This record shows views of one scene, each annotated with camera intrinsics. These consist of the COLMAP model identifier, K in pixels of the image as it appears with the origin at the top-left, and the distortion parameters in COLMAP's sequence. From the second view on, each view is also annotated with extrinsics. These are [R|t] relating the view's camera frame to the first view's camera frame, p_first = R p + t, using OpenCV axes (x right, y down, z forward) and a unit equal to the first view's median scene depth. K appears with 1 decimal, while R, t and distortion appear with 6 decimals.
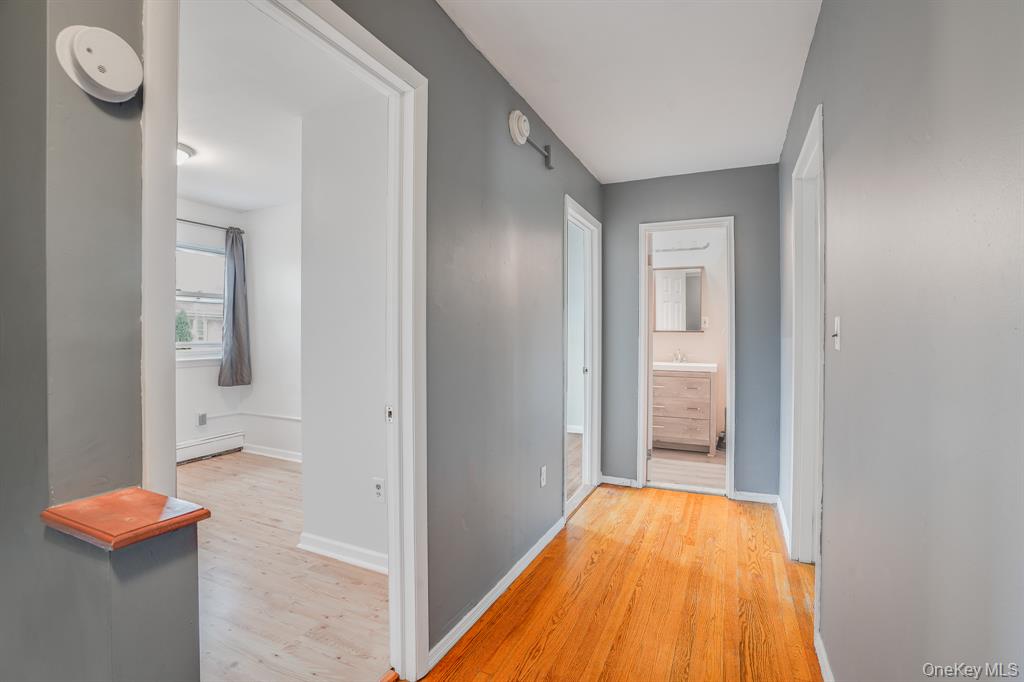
lens RADIAL K [[480.7, 0, 513.5], [0, 480.7, 343.5], [0, 0, 1]] dist [-0.055392, 0.022311]
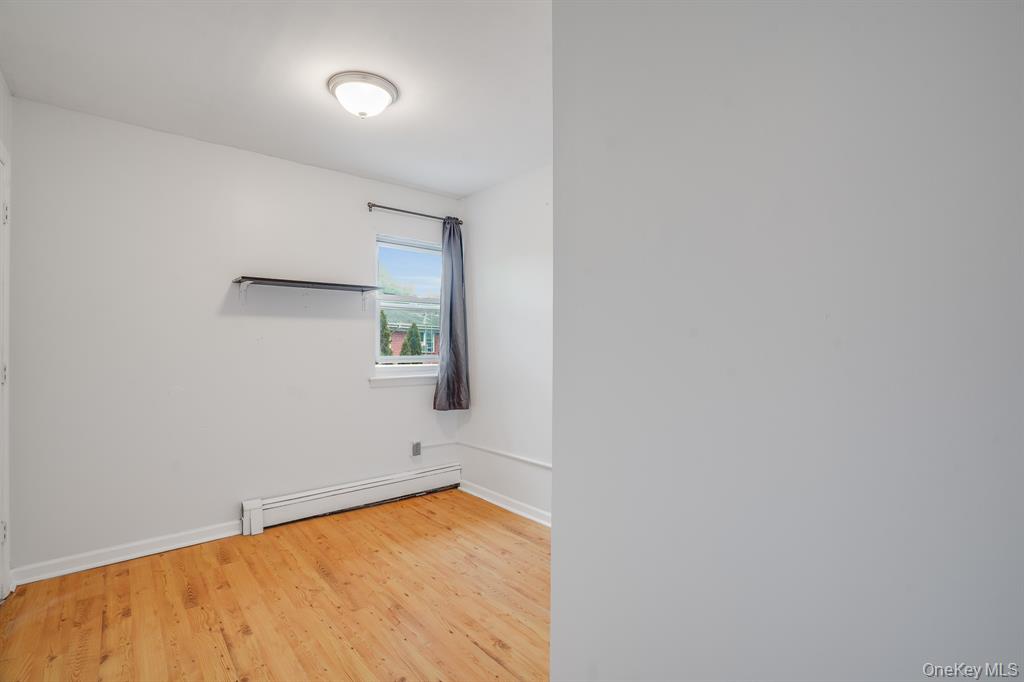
lens RADIAL K [[480.7, 0, 513.5], [0, 480.7, 343.5], [0, 0, 1]] dist [-0.055392, 0.022311]
pose [[0.914264, -0.004478, -0.405093, -0.156236], [-0.005386, 0.999716, -0.023209, -0.006701], [0.405082, 0.023401, 0.913981, 0.285057]]
